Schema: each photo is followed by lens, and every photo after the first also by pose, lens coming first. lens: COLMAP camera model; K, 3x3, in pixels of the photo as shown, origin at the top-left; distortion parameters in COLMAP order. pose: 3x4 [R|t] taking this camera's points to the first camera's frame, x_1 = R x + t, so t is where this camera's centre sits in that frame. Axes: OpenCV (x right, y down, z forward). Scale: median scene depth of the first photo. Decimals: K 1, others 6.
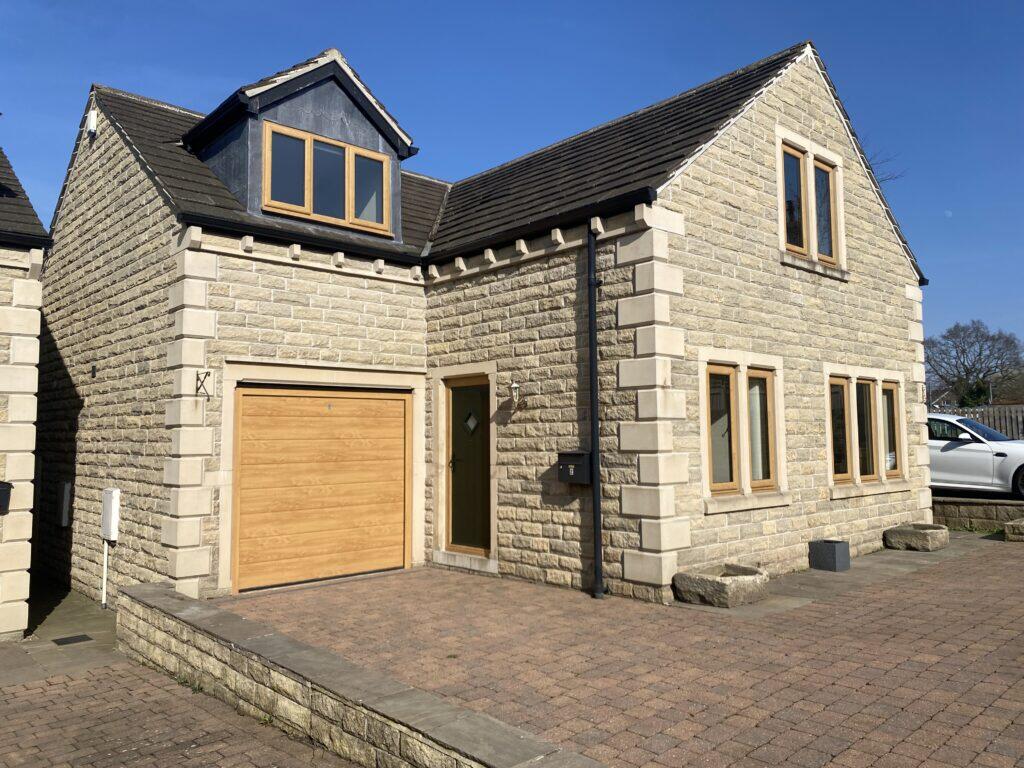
lens RADIAL K [[774.3, 0, 512.0], [0, 774.3, 384.0], [0, 0, 1]] dist [0.018966, -0.011253]
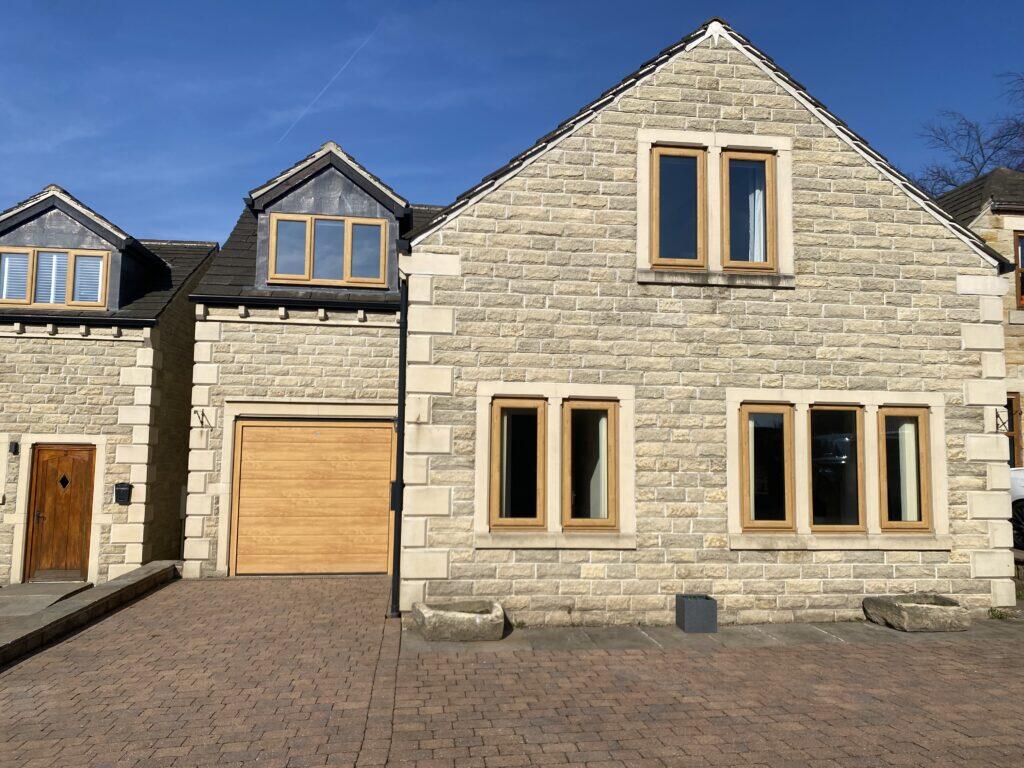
lens RADIAL K [[777.4, 0, 512.0], [0, 777.4, 384.0], [0, 0, 1]] dist [0.042793, -0.039159]
pose [[0.816534, -0.025983, -0.576712, 0.761863], [0.020153, 0.999661, -0.016505, -0.024980], [0.576945, 0.001854, 0.816781, 0.171588]]
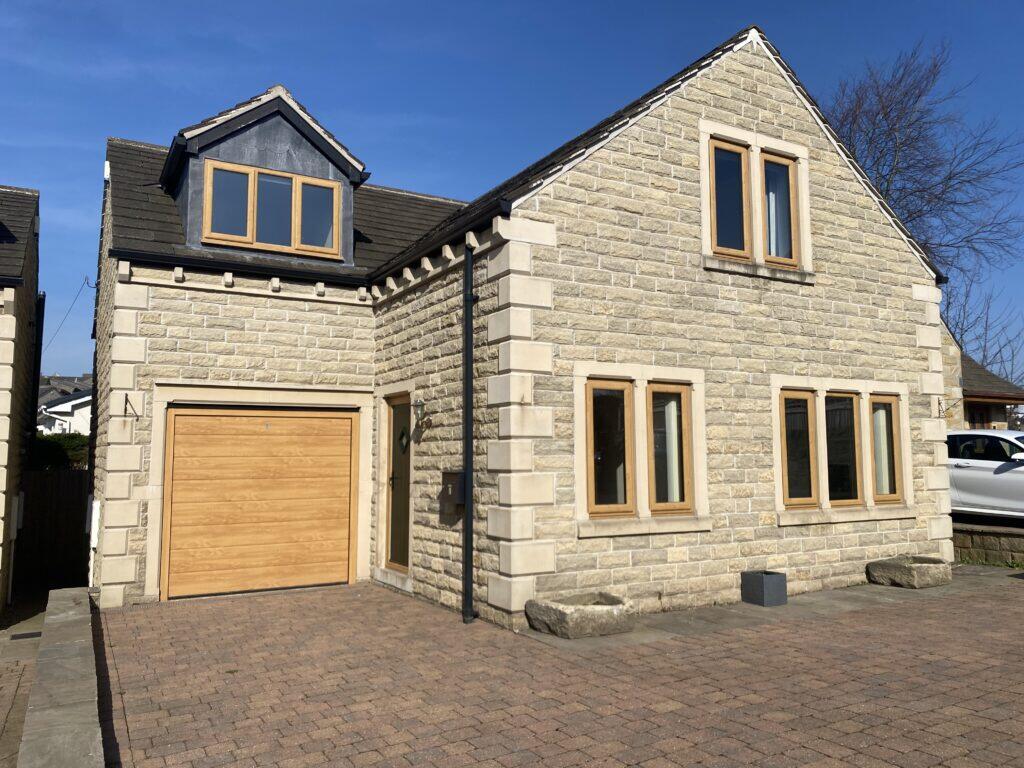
lens RADIAL K [[777.9, 0, 511.3], [0, 777.9, 385.9], [0, 0, 1]] dist [0.019315, -0.007027]
pose [[0.975526, -0.014671, -0.219395, 0.329363], [0.010930, 0.999774, -0.018255, -0.001254], [0.219613, 0.015410, 0.975465, 0.046562]]
